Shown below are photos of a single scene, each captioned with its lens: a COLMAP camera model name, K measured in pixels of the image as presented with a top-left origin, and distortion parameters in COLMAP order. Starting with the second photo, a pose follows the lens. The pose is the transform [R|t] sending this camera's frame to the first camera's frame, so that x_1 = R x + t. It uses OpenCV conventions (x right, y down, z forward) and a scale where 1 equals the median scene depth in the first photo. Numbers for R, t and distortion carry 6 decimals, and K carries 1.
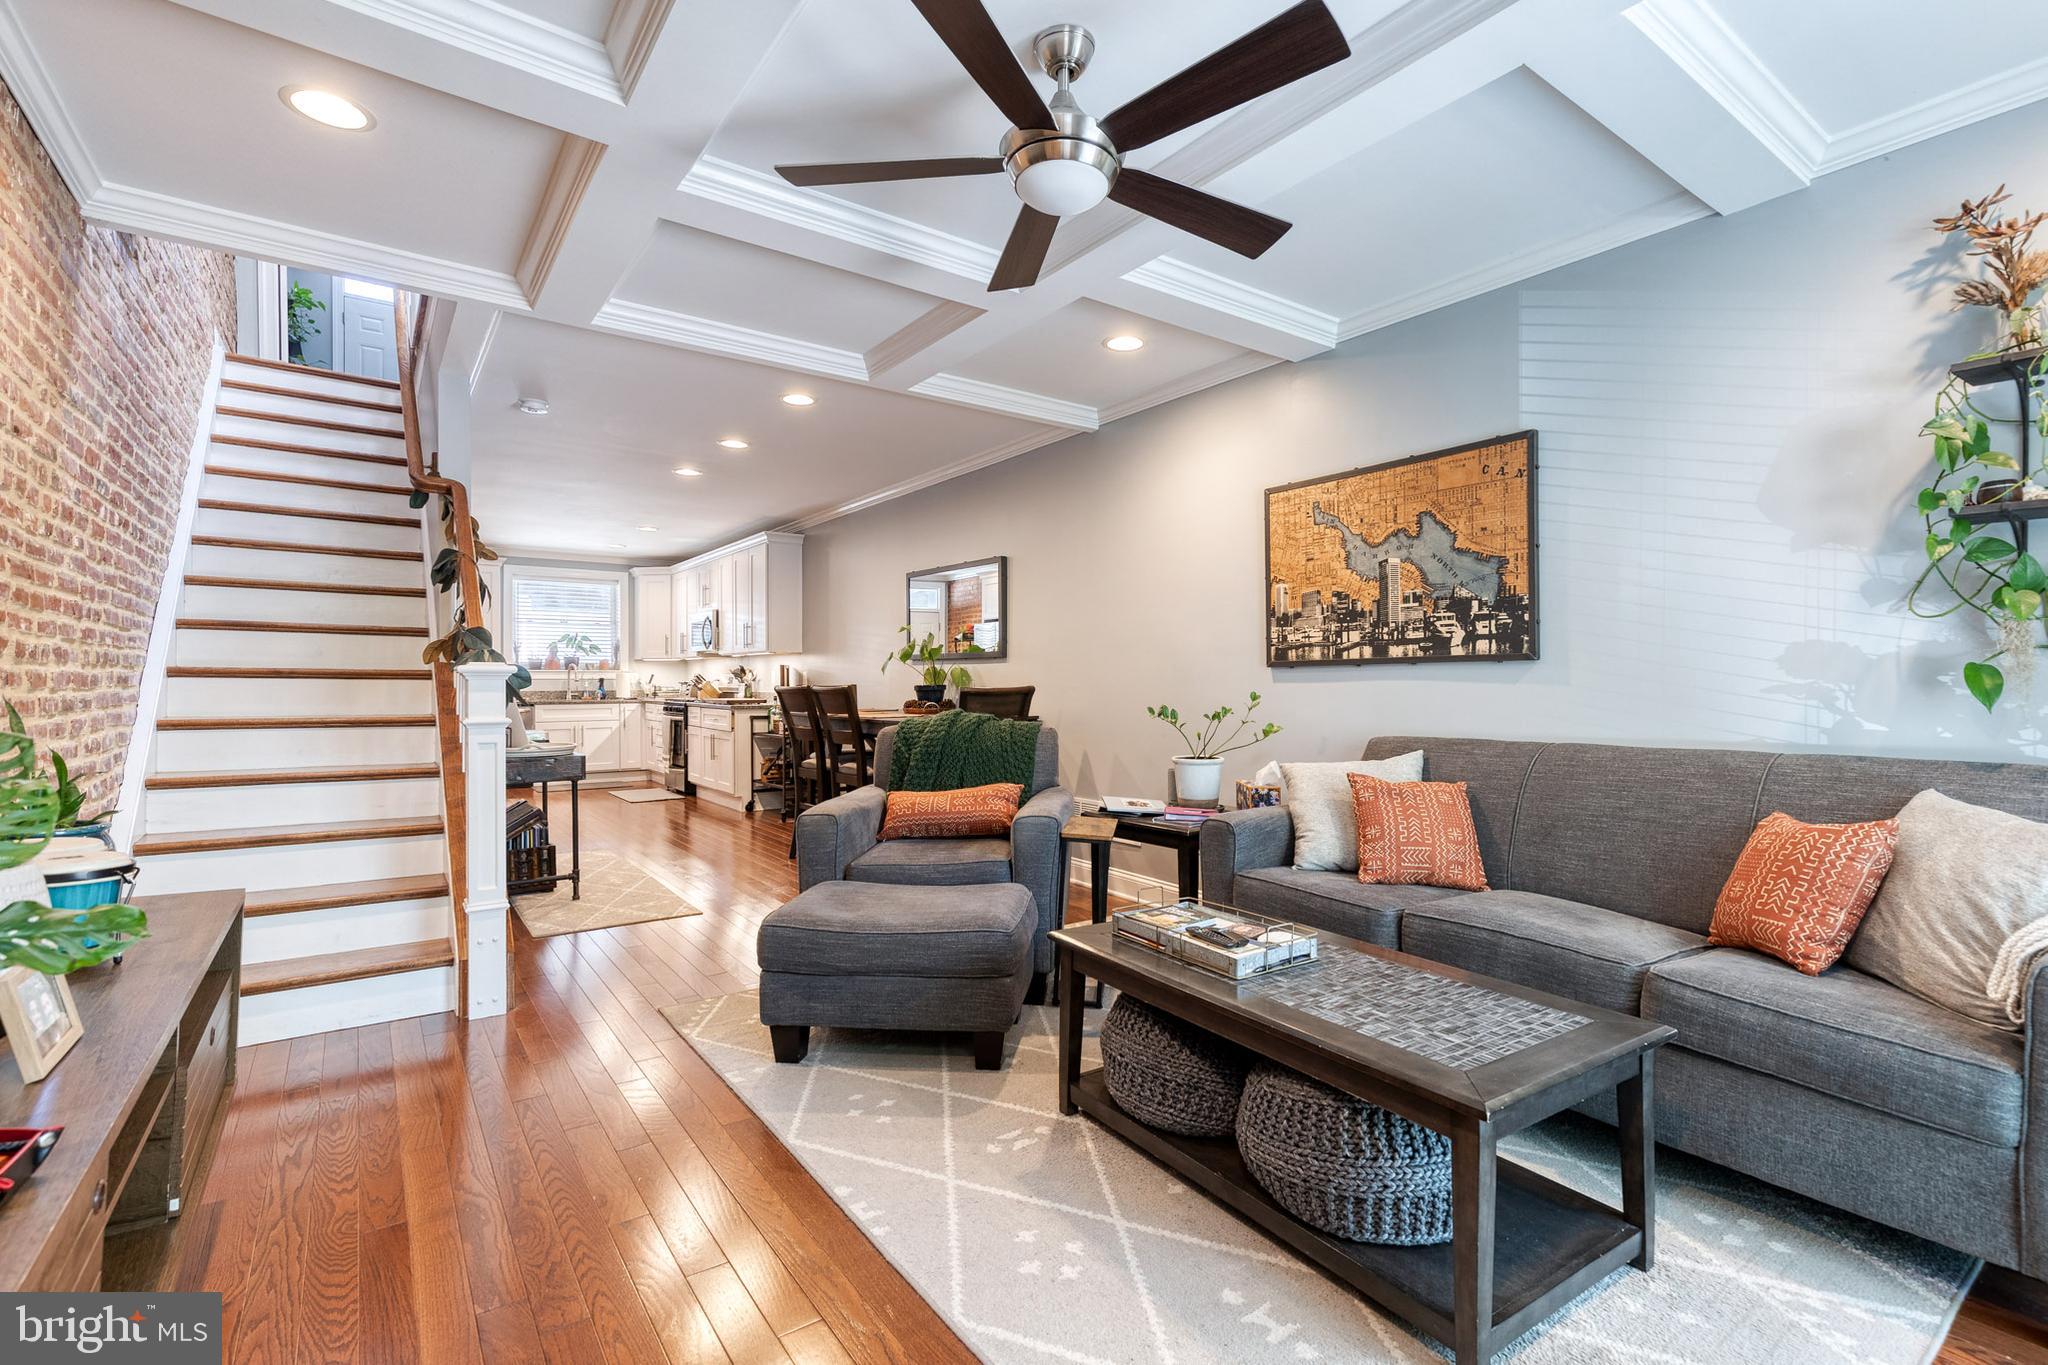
lens RADIAL K [[937.4, 0, 1043.6], [0, 937.4, 680.4], [0, 0, 1]] dist [0.008971, -0.000336]
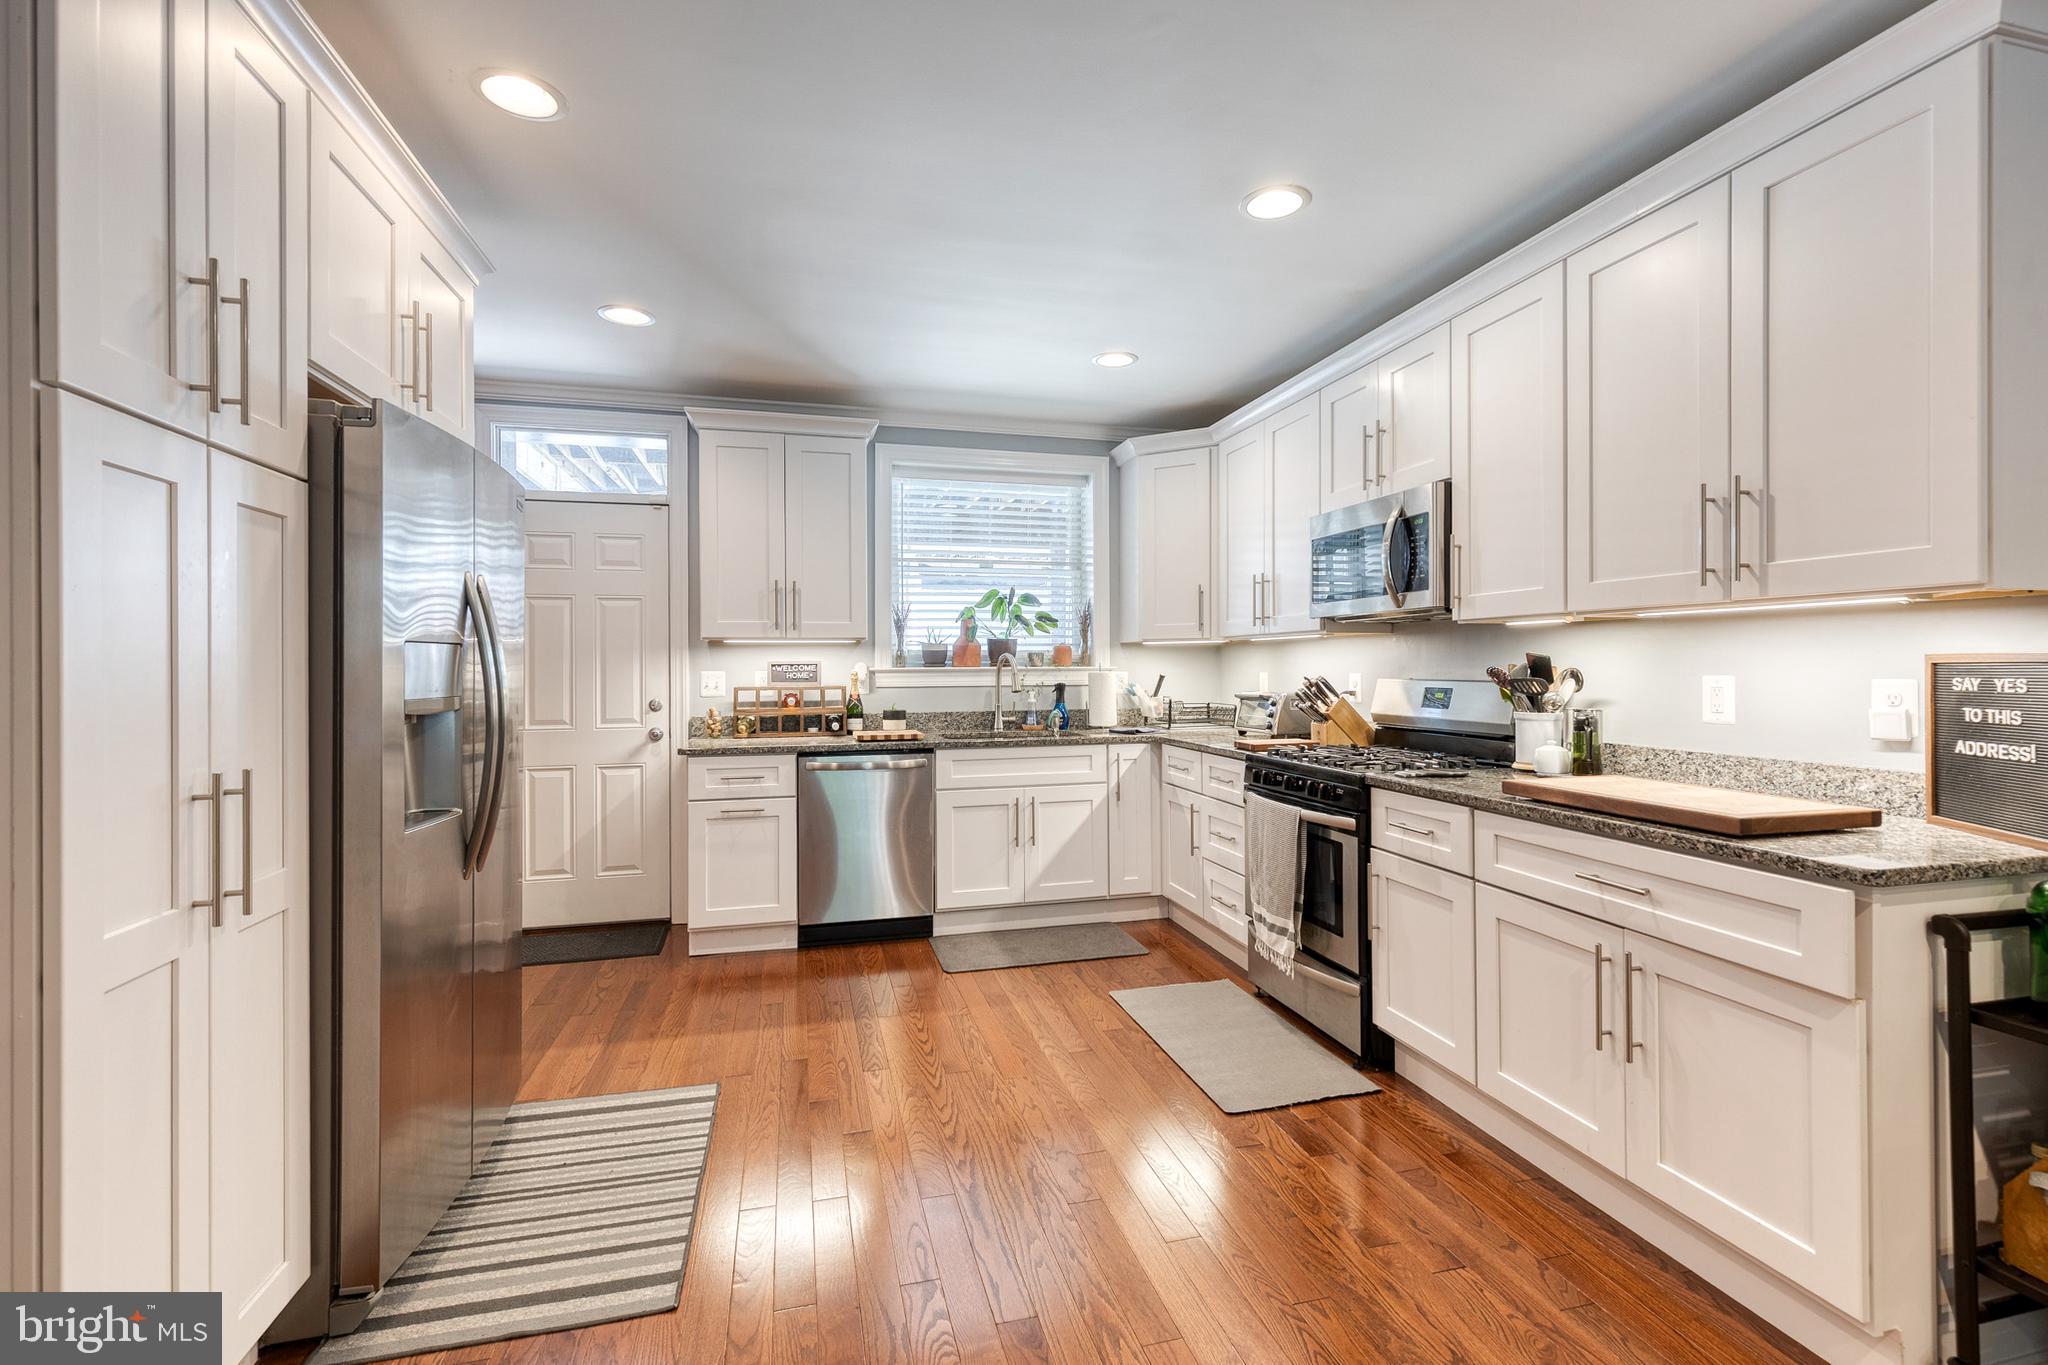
lens RADIAL K [[937.4, 0, 1037.0], [0, 937.4, 669.6], [0, 0, 1]] dist [0.008971, -0.000336]
pose [[0.931673, -0.000412, -0.363297, -0.315544], [0.001651, 0.999994, 0.003099, -0.010840], [0.363294, -0.003487, 0.931668, 0.568803]]
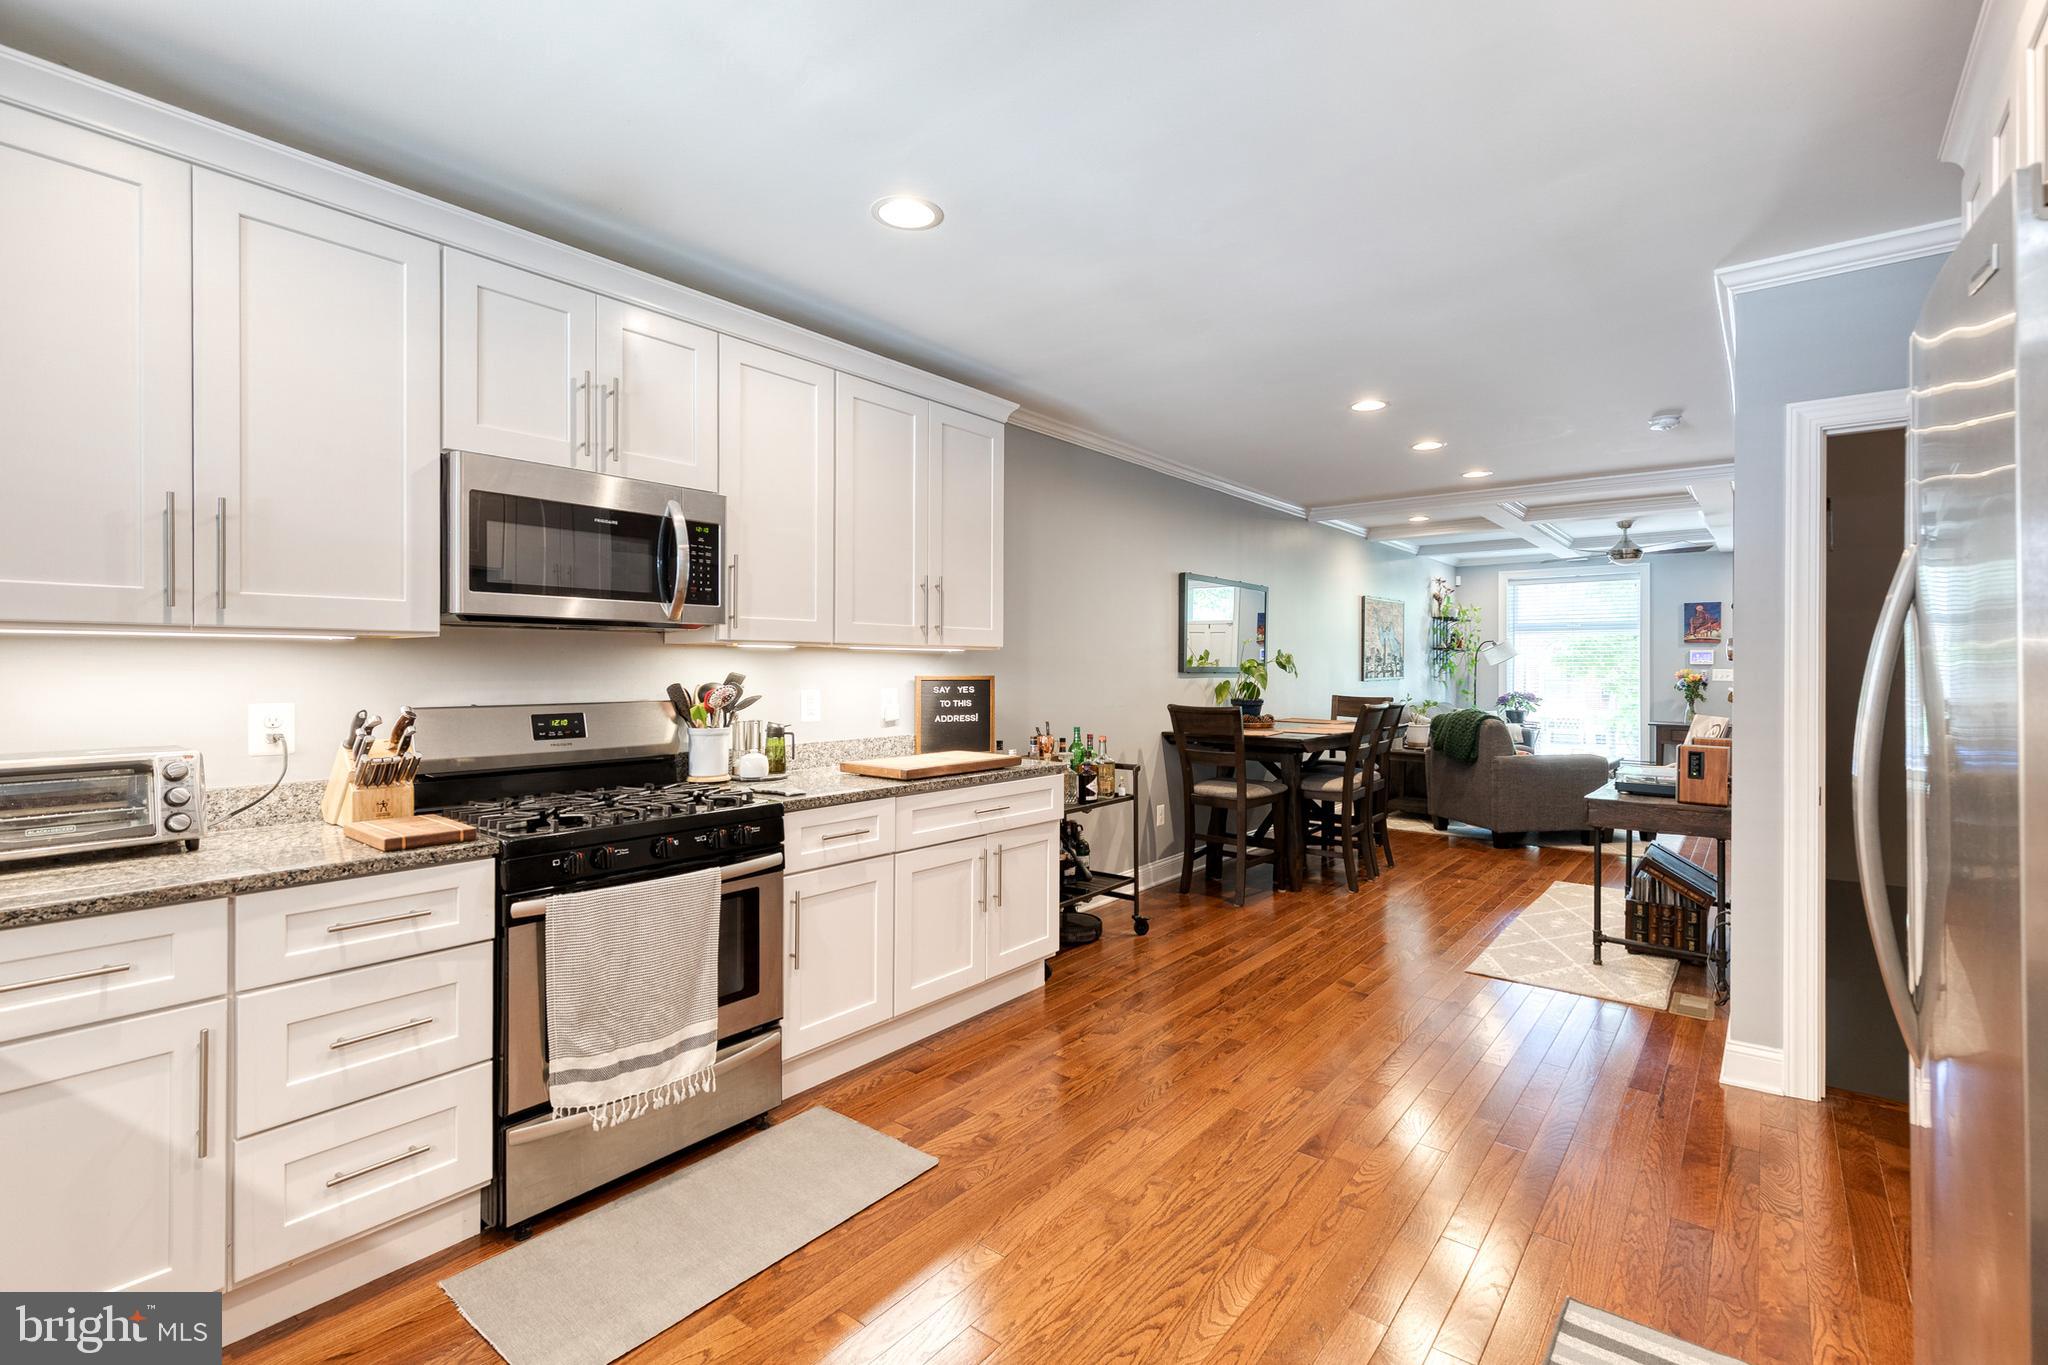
lens RADIAL K [[937.4, 0, 1046.1], [0, 937.4, 673.2], [0, 0, 1]] dist [0.008971, -0.000336]
pose [[-0.285250, -0.004622, 0.958442, -0.596238], [0.000663, 0.999987, 0.005020, -0.015949], [-0.958453, 0.002068, -0.285243, 0.864960]]
